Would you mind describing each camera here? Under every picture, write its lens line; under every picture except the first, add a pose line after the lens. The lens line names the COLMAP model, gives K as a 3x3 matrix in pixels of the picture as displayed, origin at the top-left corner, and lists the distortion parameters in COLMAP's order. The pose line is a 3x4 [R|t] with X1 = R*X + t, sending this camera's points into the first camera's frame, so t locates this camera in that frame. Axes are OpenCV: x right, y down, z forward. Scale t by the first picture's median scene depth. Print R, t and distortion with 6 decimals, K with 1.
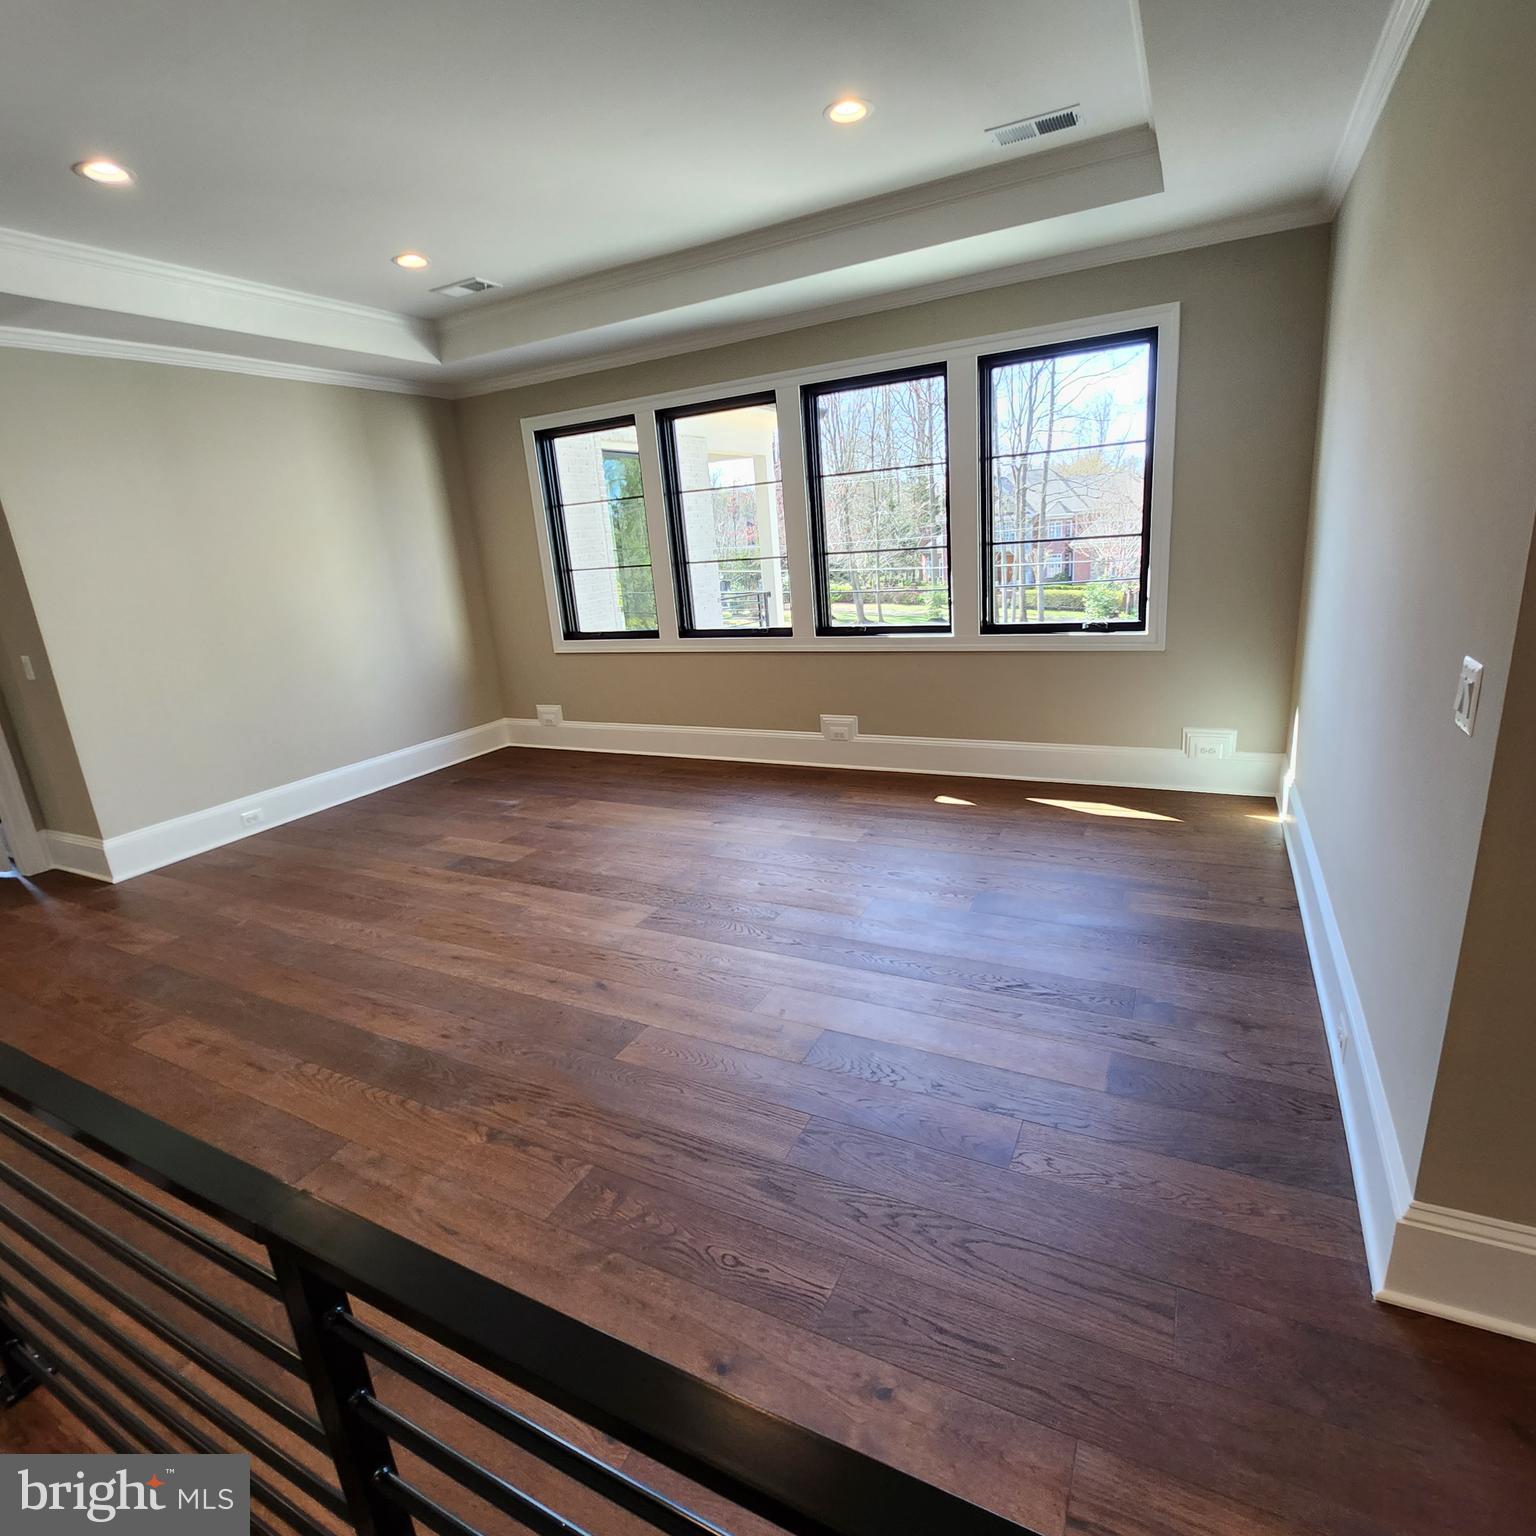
lens RADIAL K [[819.7, 0, 763.9], [0, 819.7, 762.9], [0, 0, 1]] dist [-0.010623, -0.004410]
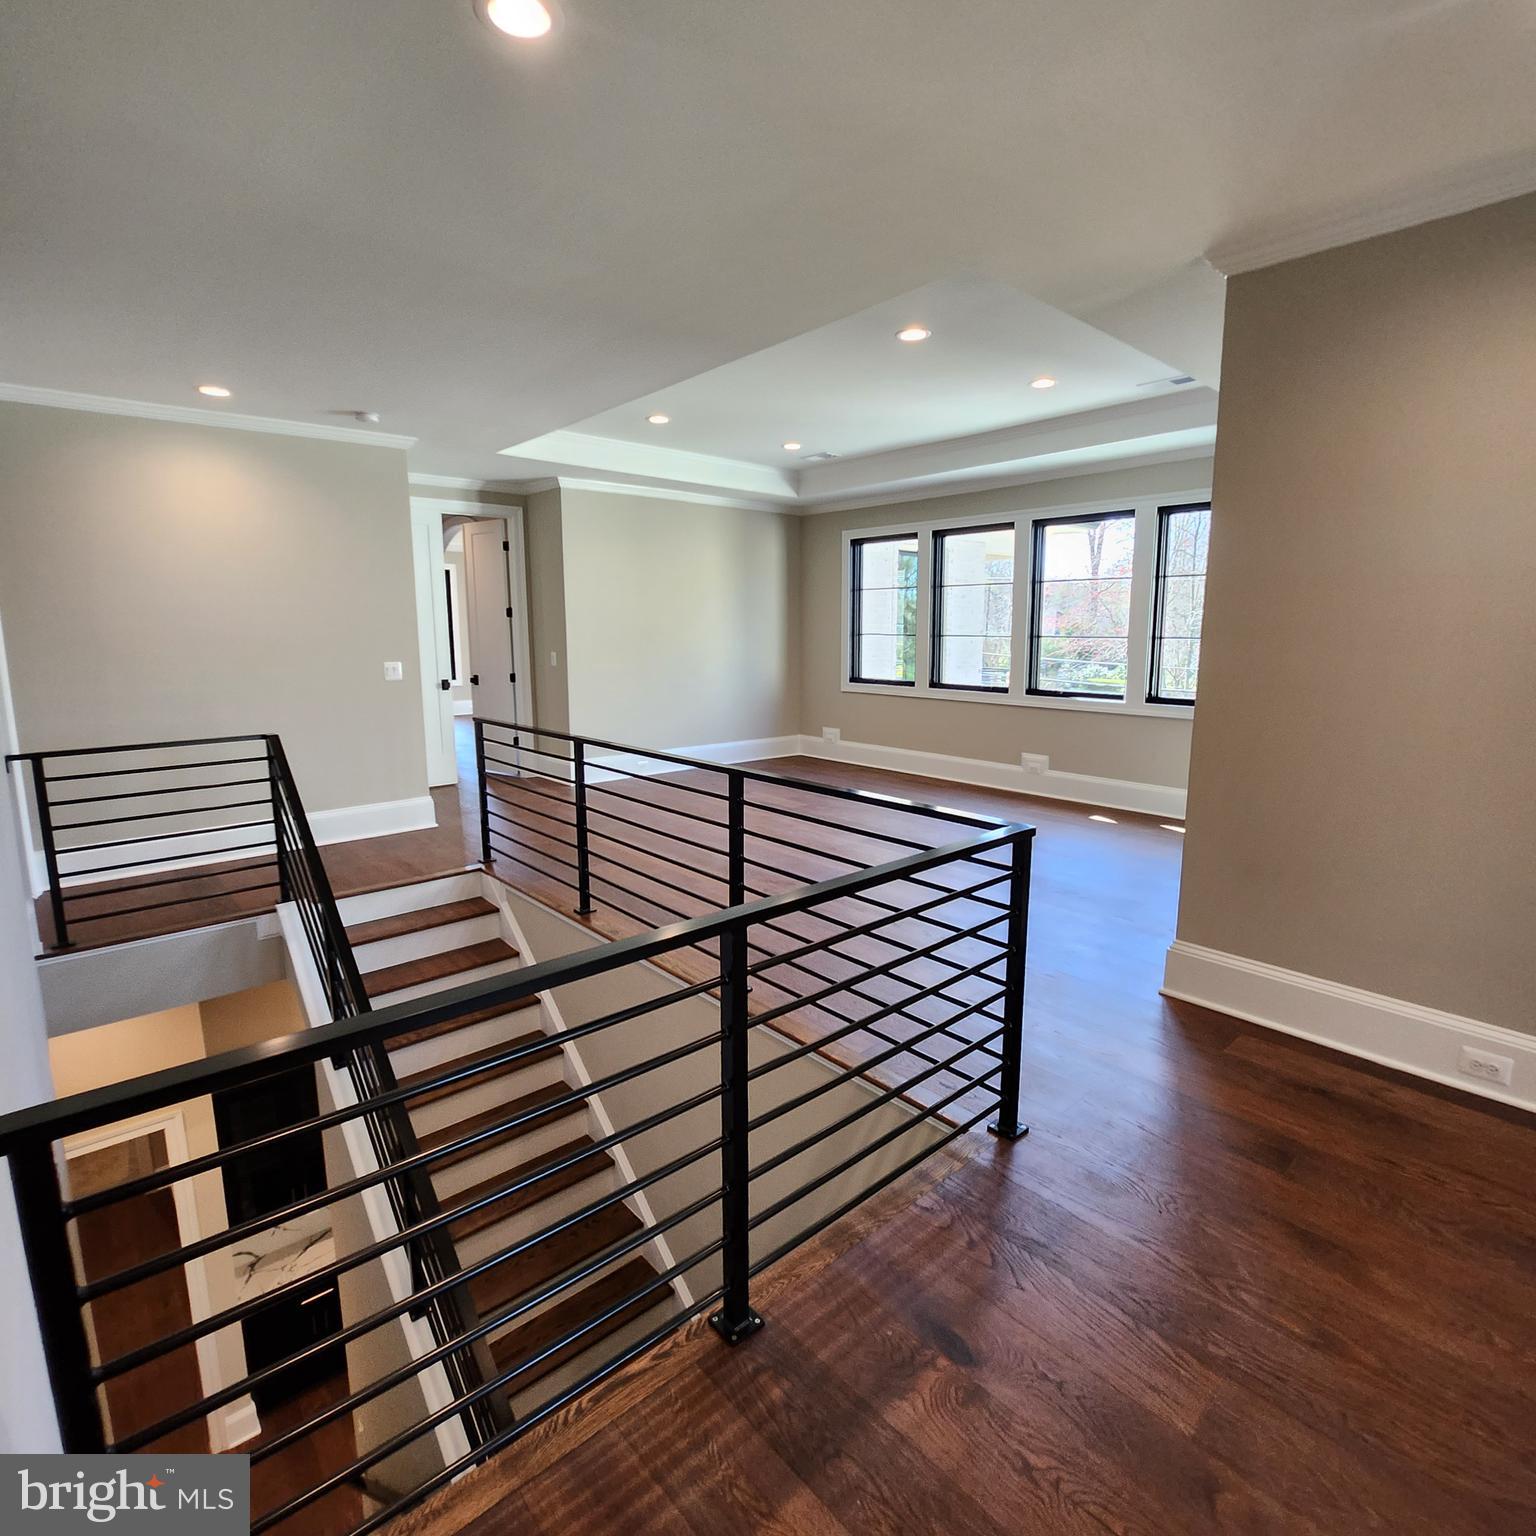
lens RADIAL K [[819.7, 0, 772.1], [0, 819.7, 763.4], [0, 0, 1]] dist [-0.010623, -0.004410]
pose [[0.933708, 0.132525, -0.332605, 0.136054], [-0.162576, 0.984613, -0.064076, 0.112626], [0.318996, 0.113902, 0.940887, -0.399462]]
